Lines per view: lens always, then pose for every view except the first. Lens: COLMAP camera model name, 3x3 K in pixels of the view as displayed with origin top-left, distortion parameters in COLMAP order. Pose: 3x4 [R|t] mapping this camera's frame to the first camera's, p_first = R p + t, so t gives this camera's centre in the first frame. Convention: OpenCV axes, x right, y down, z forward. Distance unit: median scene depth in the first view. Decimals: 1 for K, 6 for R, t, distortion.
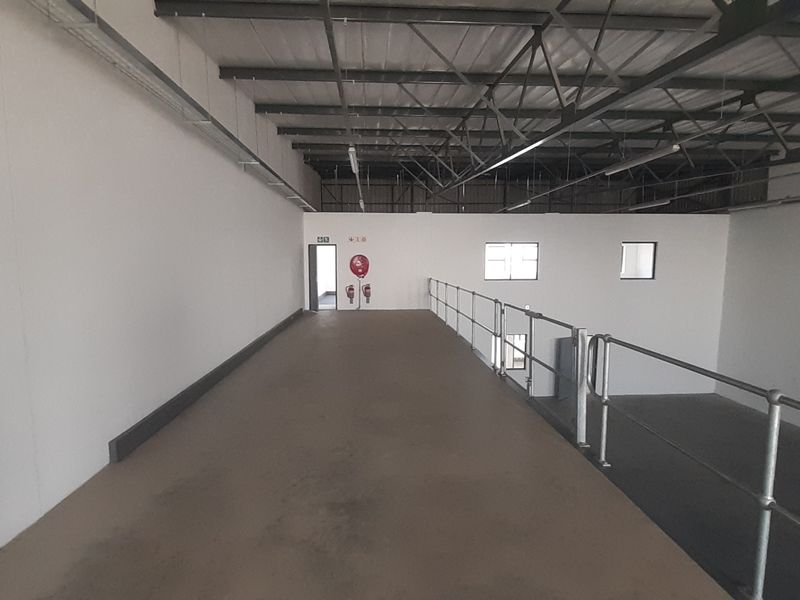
lens RADIAL K [[420.8, 0, 395.2], [0, 420.8, 305.1], [0, 0, 1]] dist [0.018880, -0.014692]
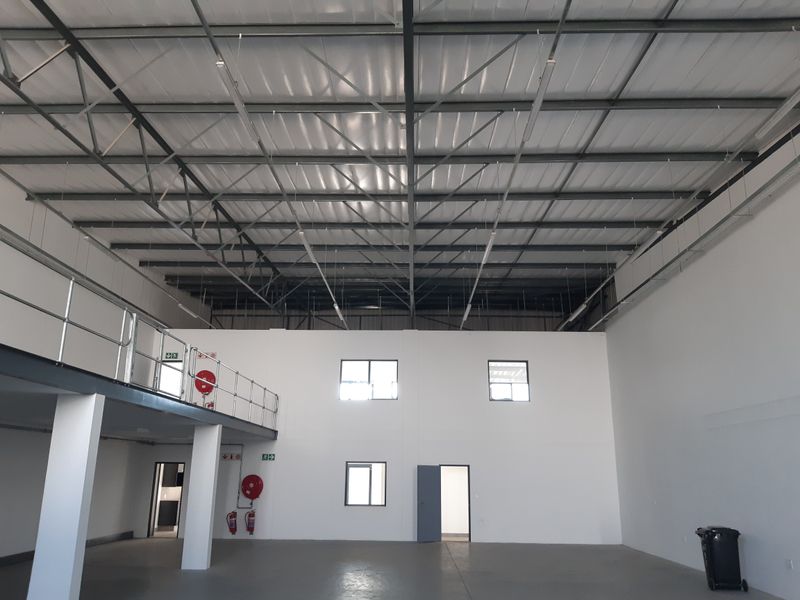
lens RADIAL K [[619.6, 0, 395.8], [0, 619.6, 300.9], [0, 0, 1]] dist [0.098062, -0.172857]
pose [[0.995860, -0.009629, -0.090385, 0.468082], [-0.024699, 0.928295, -0.371023, 0.246467], [0.087476, 0.371720, 0.924214, -0.334516]]
